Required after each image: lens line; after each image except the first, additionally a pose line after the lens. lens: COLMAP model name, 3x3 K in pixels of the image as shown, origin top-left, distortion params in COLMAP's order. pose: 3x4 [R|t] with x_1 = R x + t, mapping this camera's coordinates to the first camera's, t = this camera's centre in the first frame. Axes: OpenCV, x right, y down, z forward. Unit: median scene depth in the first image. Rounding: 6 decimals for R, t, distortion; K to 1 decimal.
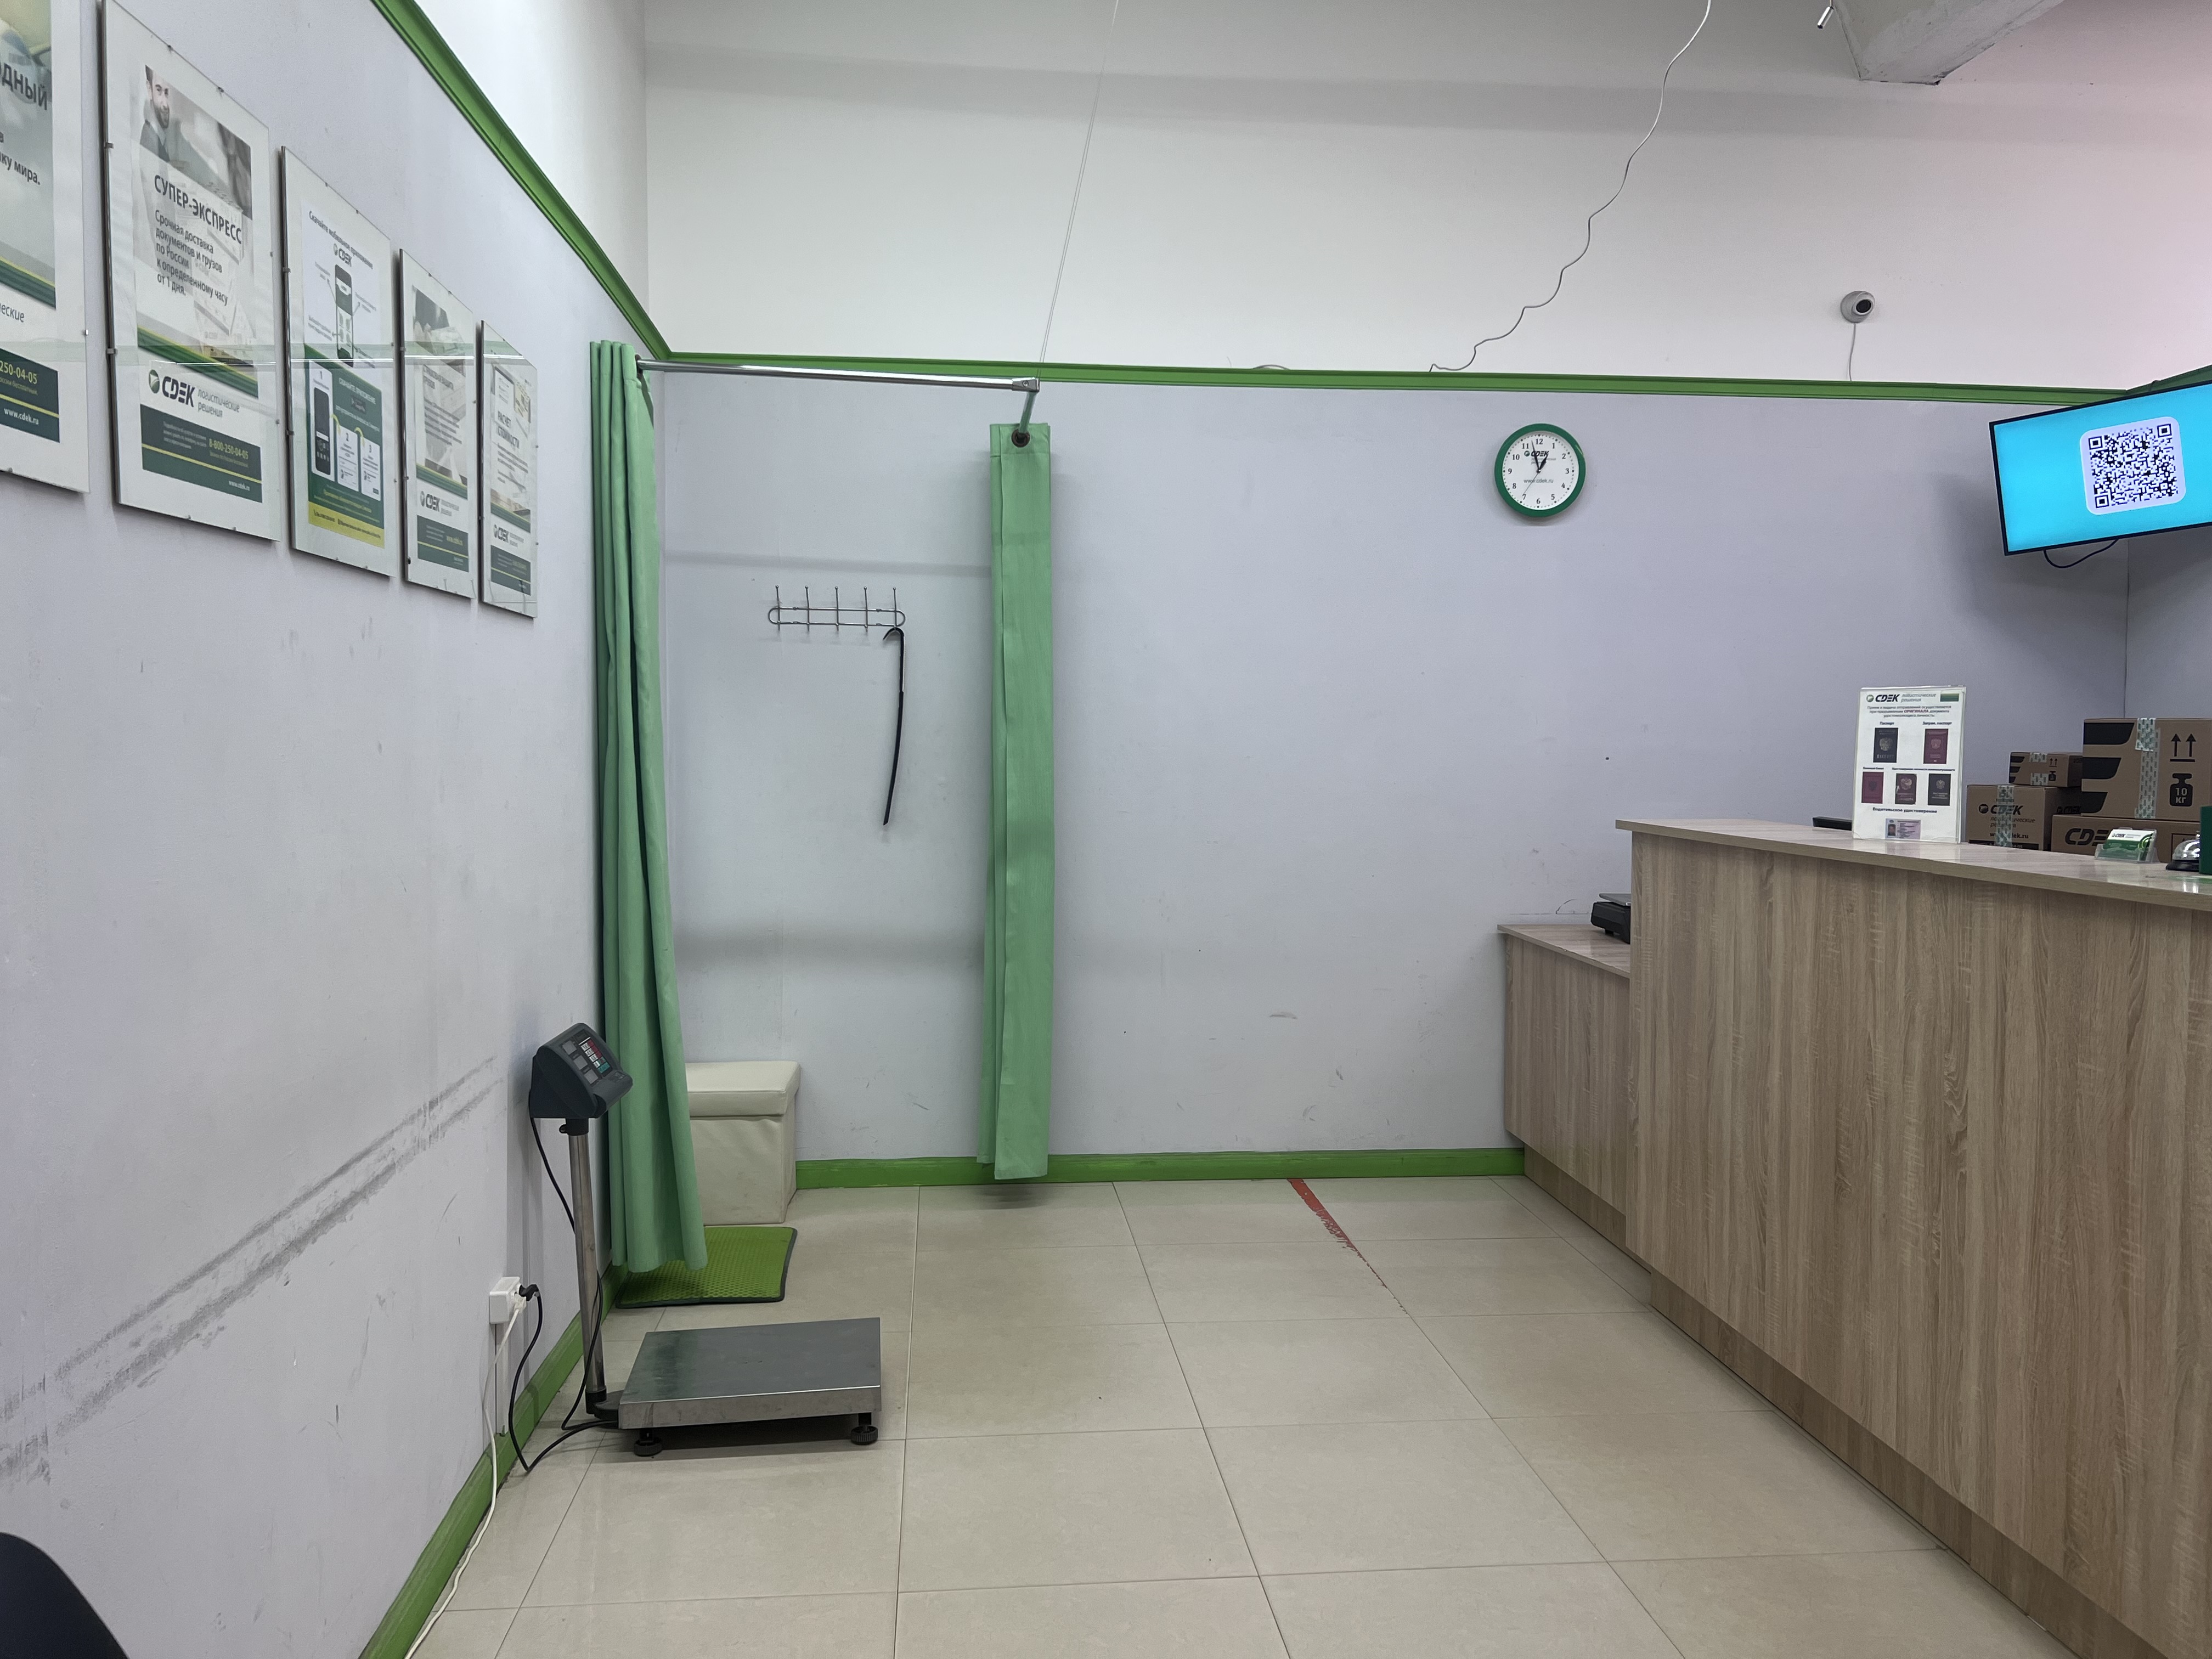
lens RADIAL K [[1670.4, 0, 1111.9], [0, 1670.4, 819.6], [0, 0, 1]] dist [0.044680, -0.059285]
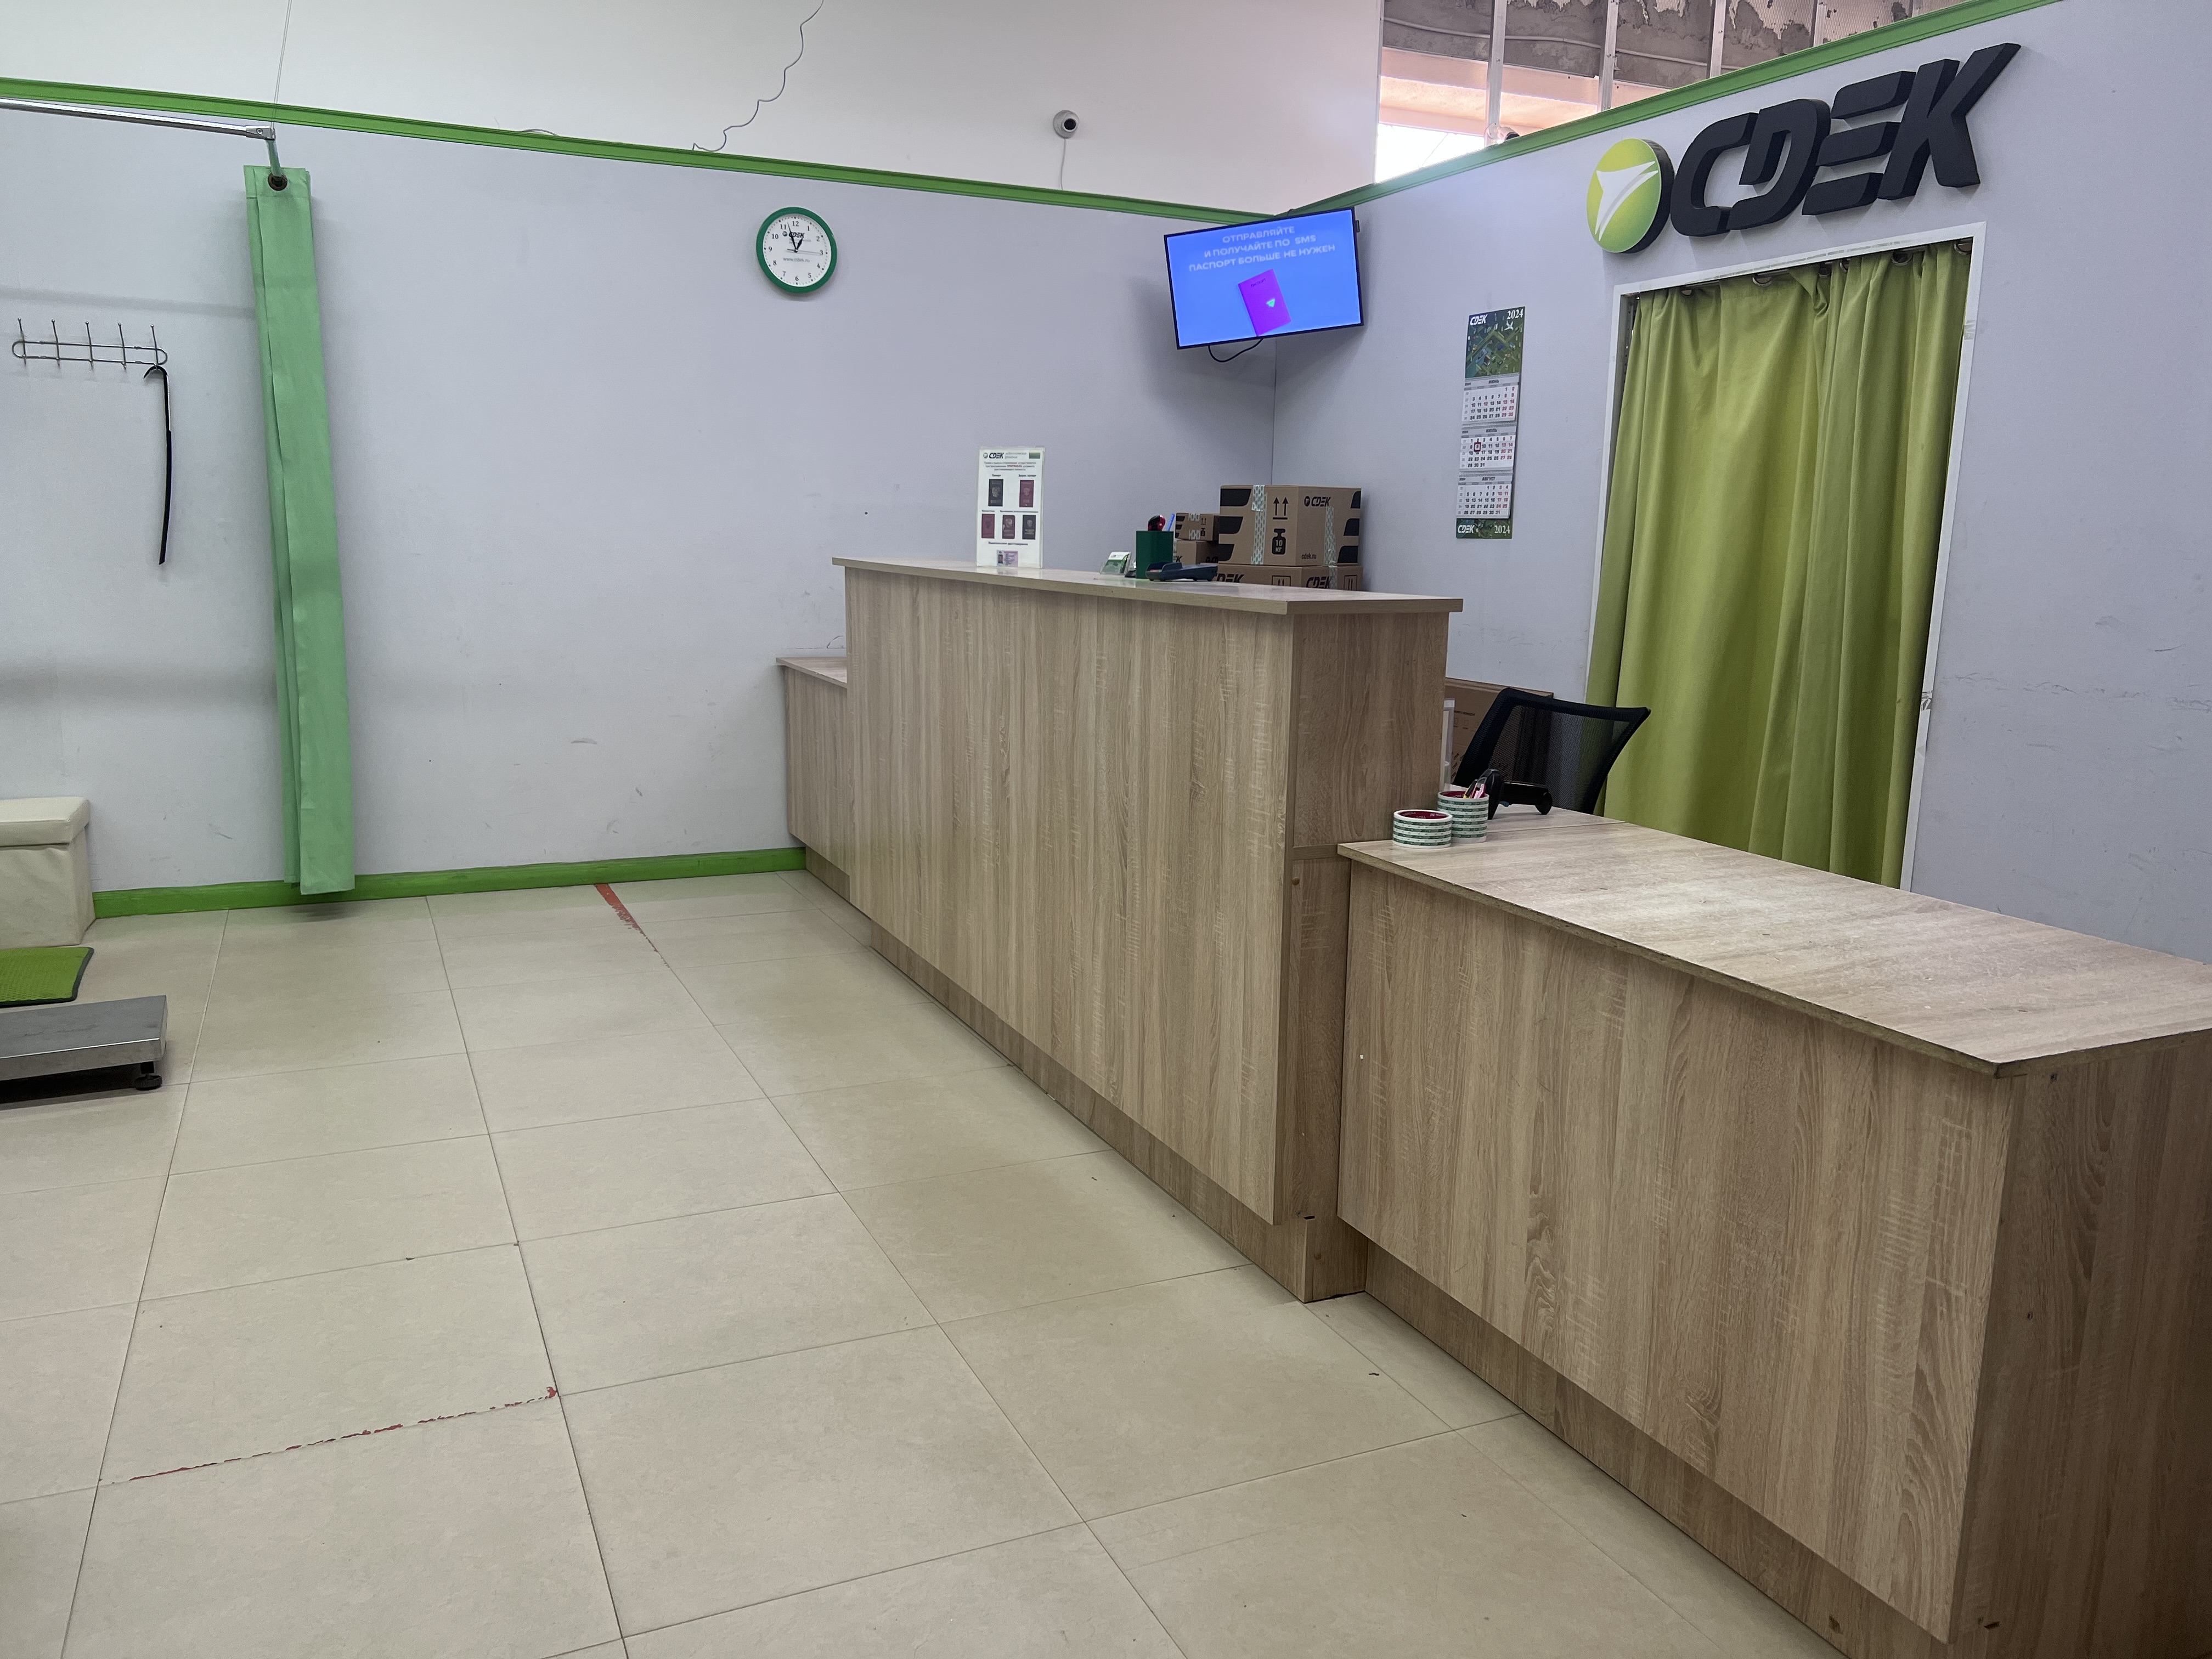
lens RADIAL K [[1670.4, 0, 1117.8], [0, 1670.4, 840.2], [0, 0, 1]] dist [0.044680, -0.059285]
pose [[0.943797, -0.047217, 0.327135, 0.073992], [0.000657, 0.990010, 0.140998, 0.026400], [-0.330524, -0.132858, 0.934399, -0.186927]]
